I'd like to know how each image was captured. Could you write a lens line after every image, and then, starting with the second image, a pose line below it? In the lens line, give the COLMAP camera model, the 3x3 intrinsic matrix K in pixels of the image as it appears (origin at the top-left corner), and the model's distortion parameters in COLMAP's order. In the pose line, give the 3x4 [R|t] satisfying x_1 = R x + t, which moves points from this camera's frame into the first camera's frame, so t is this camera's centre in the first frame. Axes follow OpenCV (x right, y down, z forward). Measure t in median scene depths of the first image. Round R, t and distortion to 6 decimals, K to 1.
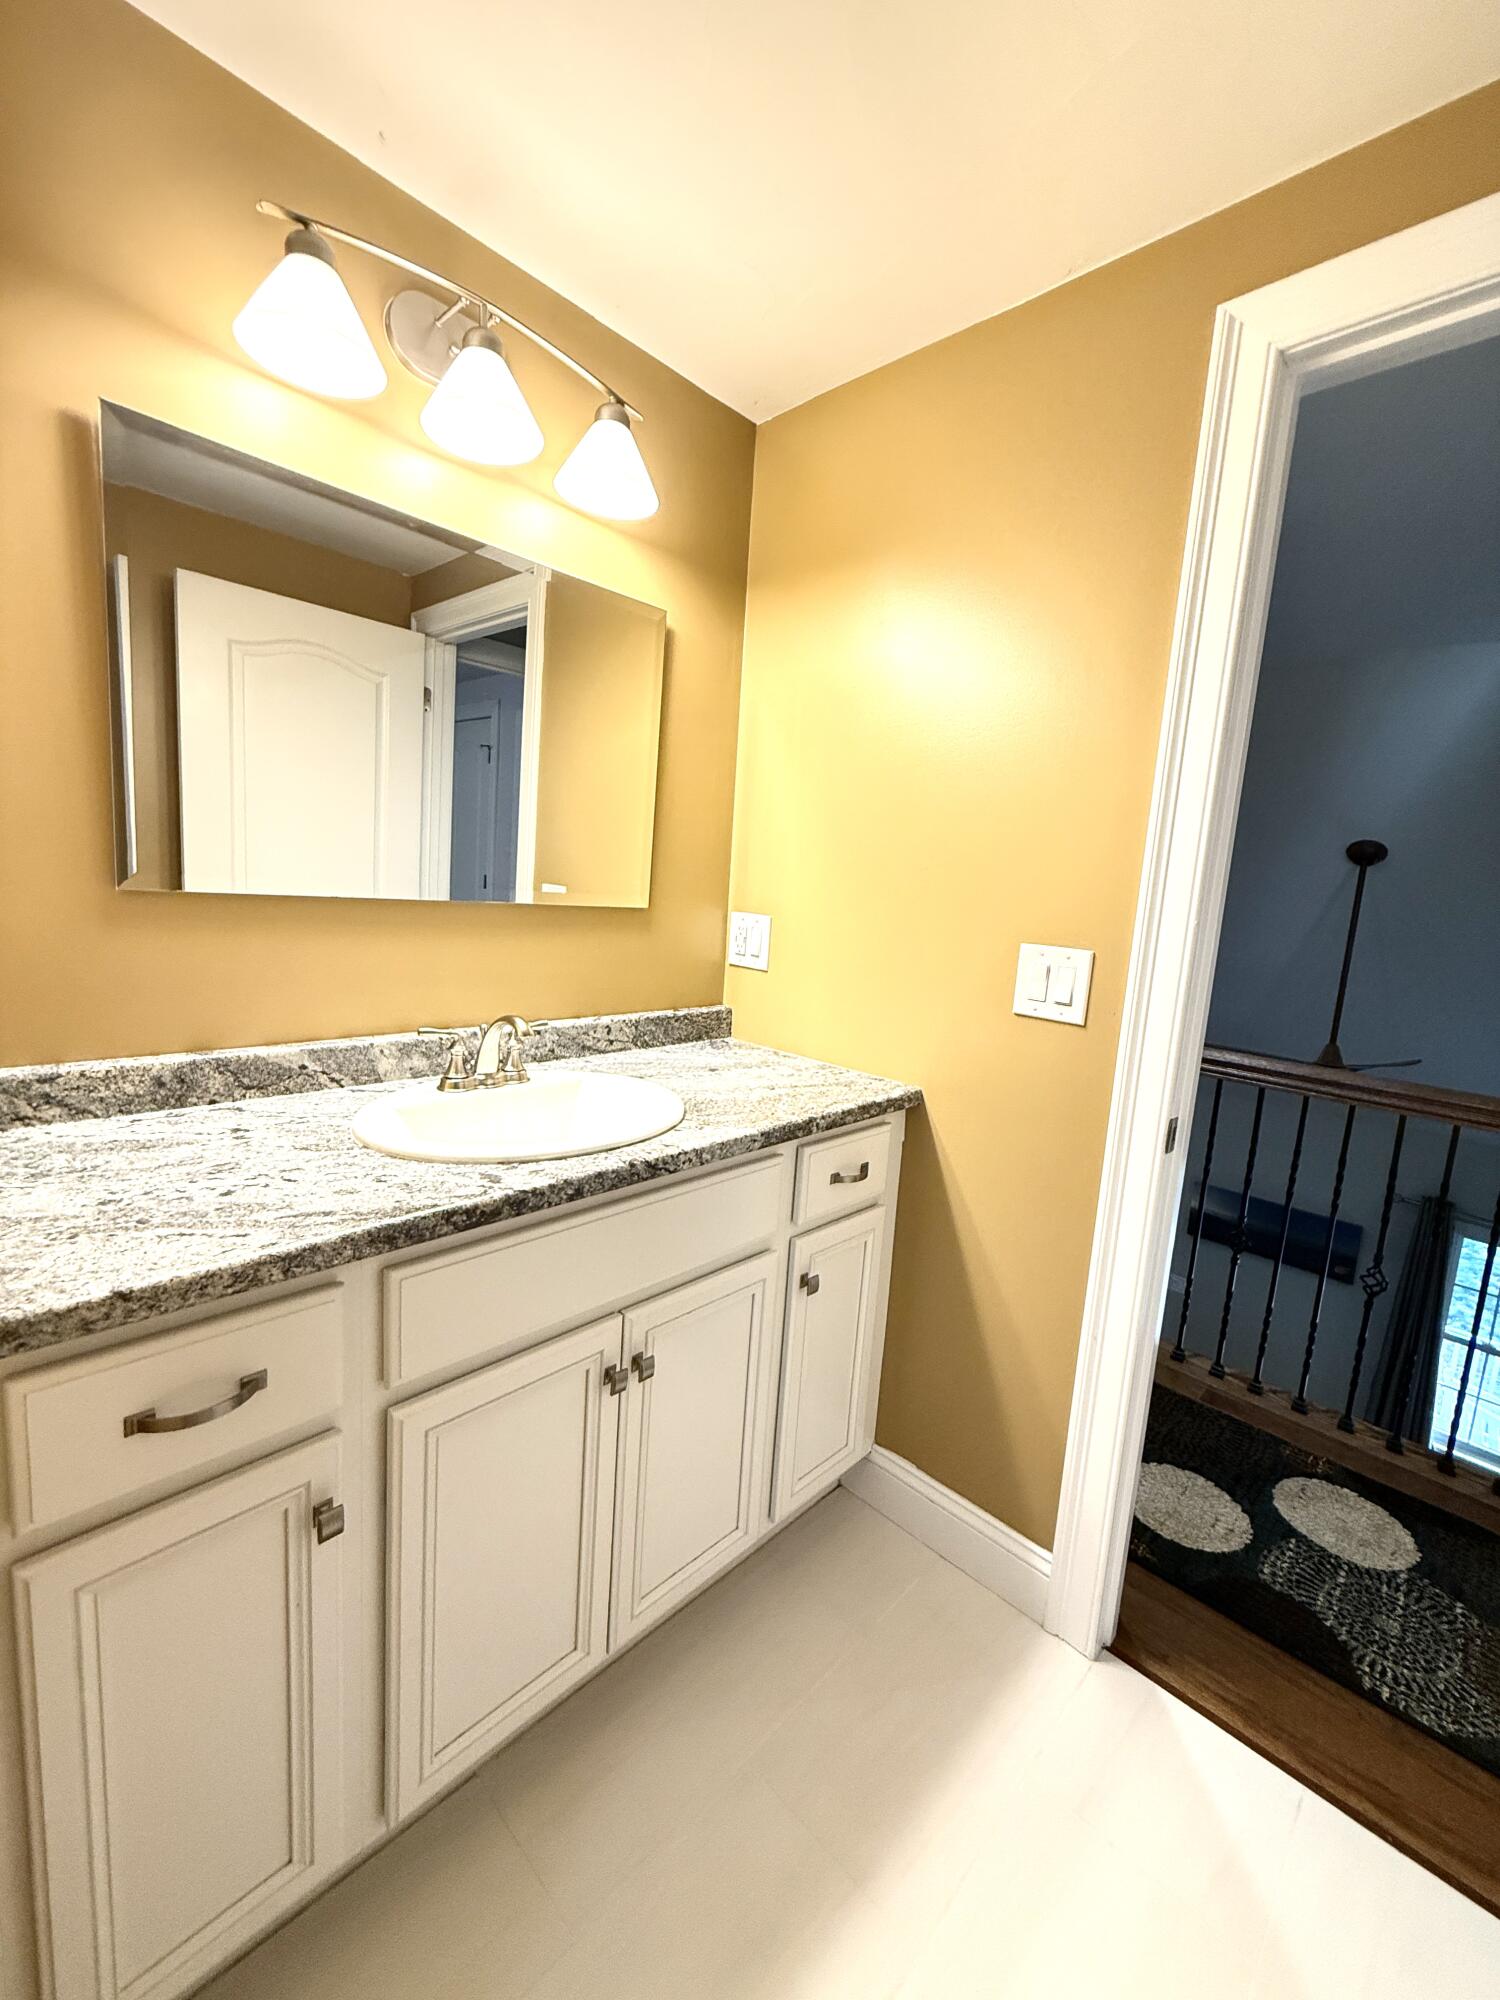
lens RADIAL K [[798.8, 0, 736.4], [0, 798.8, 996.2], [0, 0, 1]] dist [0.001450, -0.000300]
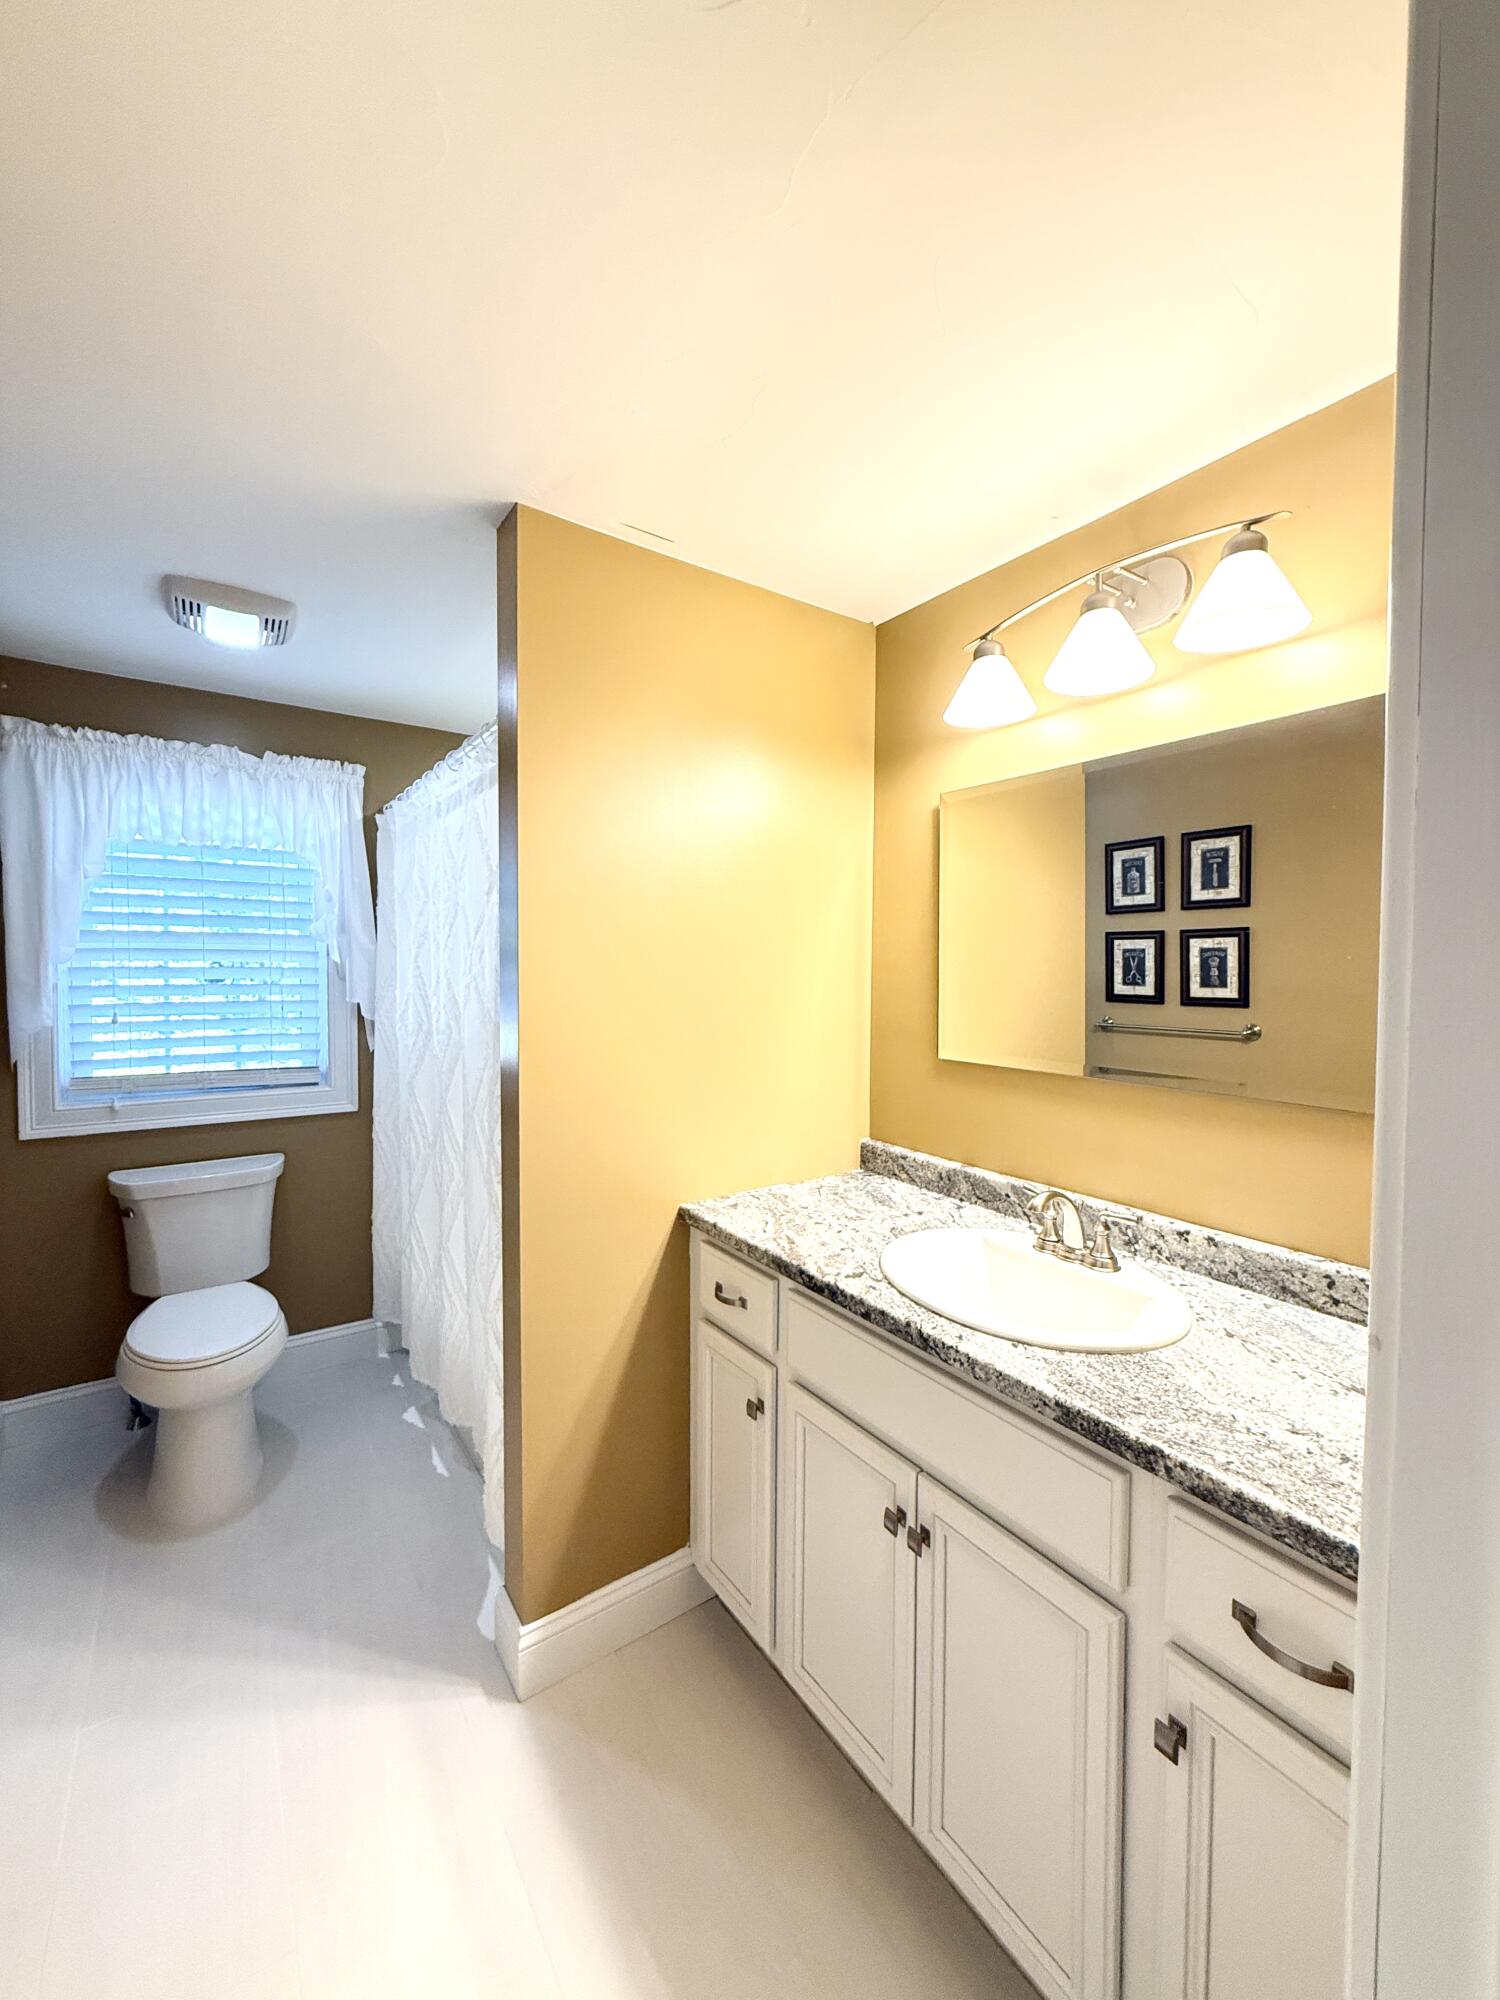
lens RADIAL K [[798.8, 0, 738.0], [0, 798.8, 992.2], [0, 0, 1]] dist [0.001450, -0.000300]
pose [[-0.201239, -0.039111, -0.978761, 0.970622], [-0.153412, 0.988130, -0.007943, -0.187250], [0.967454, 0.148556, -0.204851, 0.894494]]
